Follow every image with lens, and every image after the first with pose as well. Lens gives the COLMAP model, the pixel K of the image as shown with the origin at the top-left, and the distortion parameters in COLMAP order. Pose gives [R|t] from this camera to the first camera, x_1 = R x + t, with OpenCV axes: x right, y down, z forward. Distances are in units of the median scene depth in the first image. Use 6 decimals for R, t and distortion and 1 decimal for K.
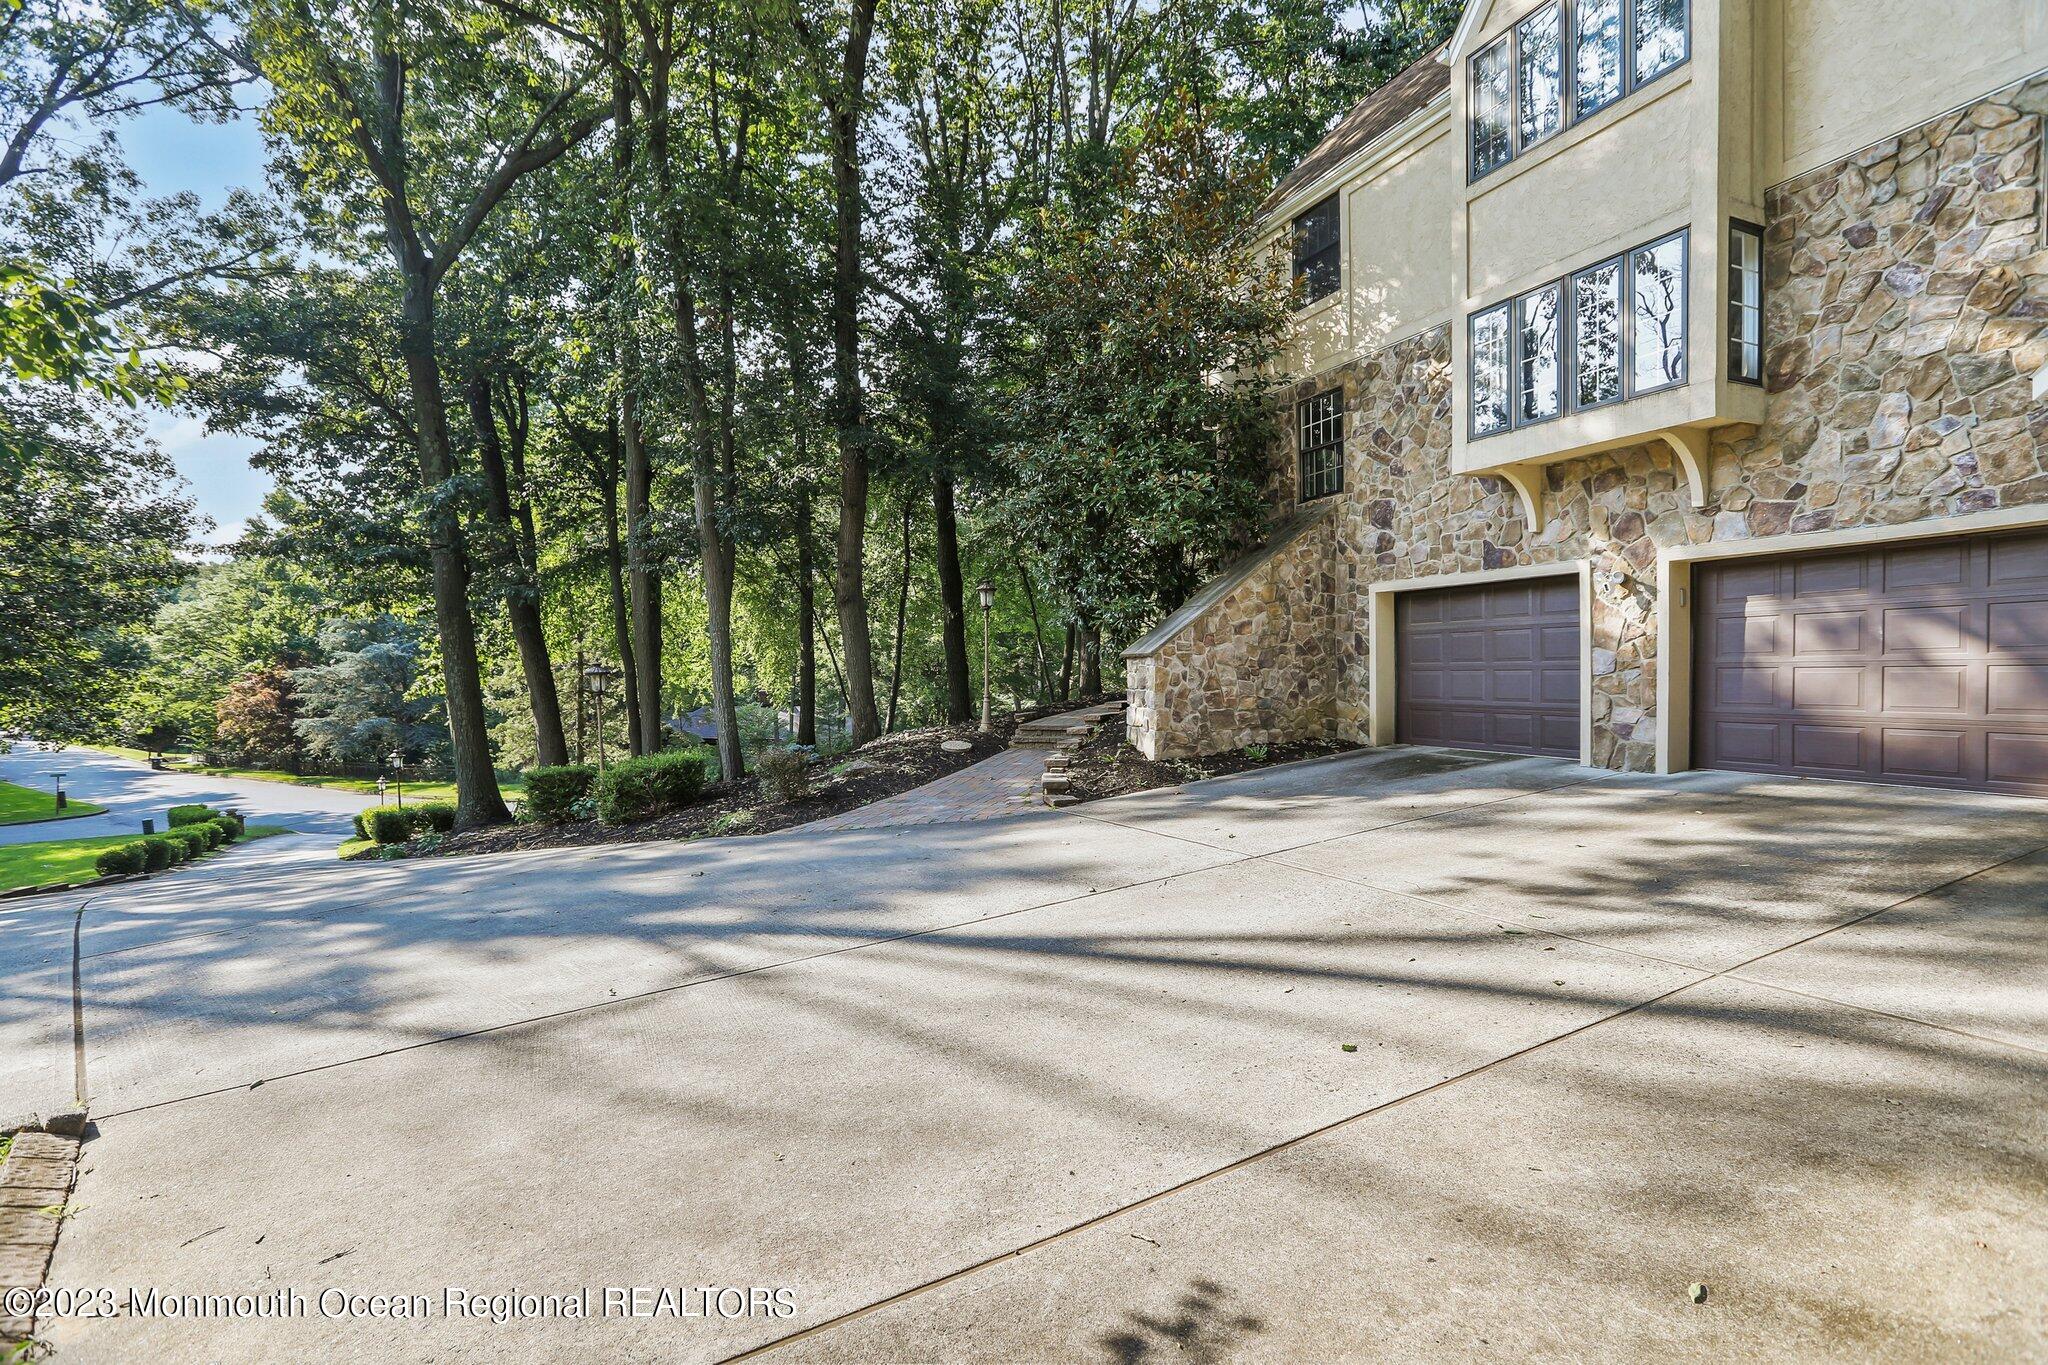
lens RADIAL K [[925.2, 0, 1014.0], [0, 925.2, 682.8], [0, 0, 1]] dist [-0.002053, -0.000251]
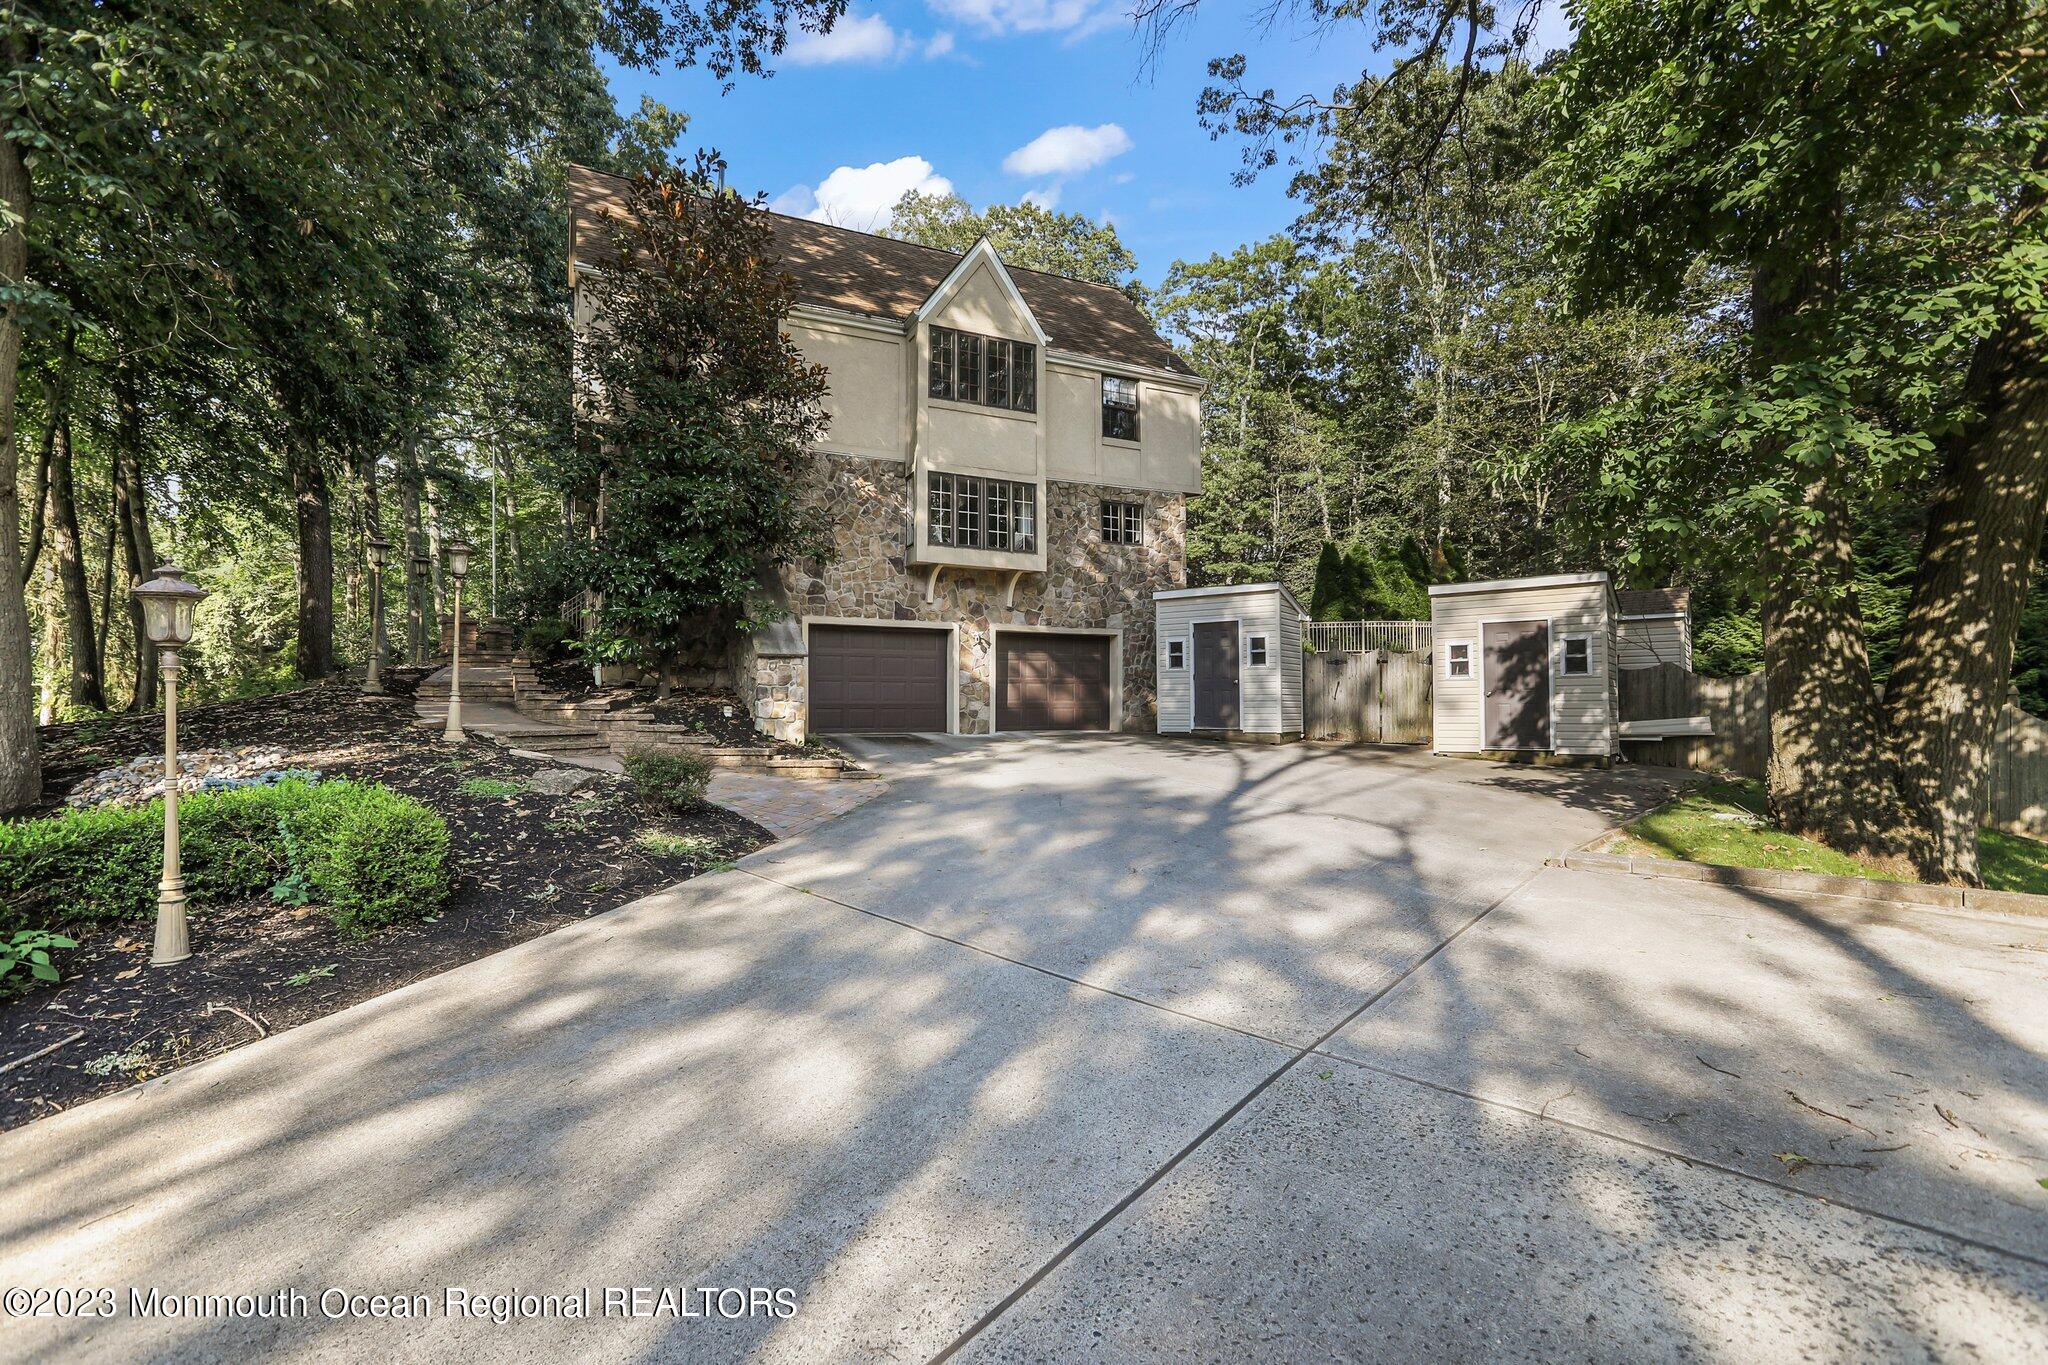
lens RADIAL K [[925.2, 0, 1014.0], [0, 925.2, 682.8], [0, 0, 1]] dist [-0.002053, -0.000251]
pose [[-0.006860, 0.048700, 0.998790, -1.246211], [0.013954, 0.998721, -0.048601, 0.079922], [-0.999879, 0.013604, -0.007531, 0.896349]]
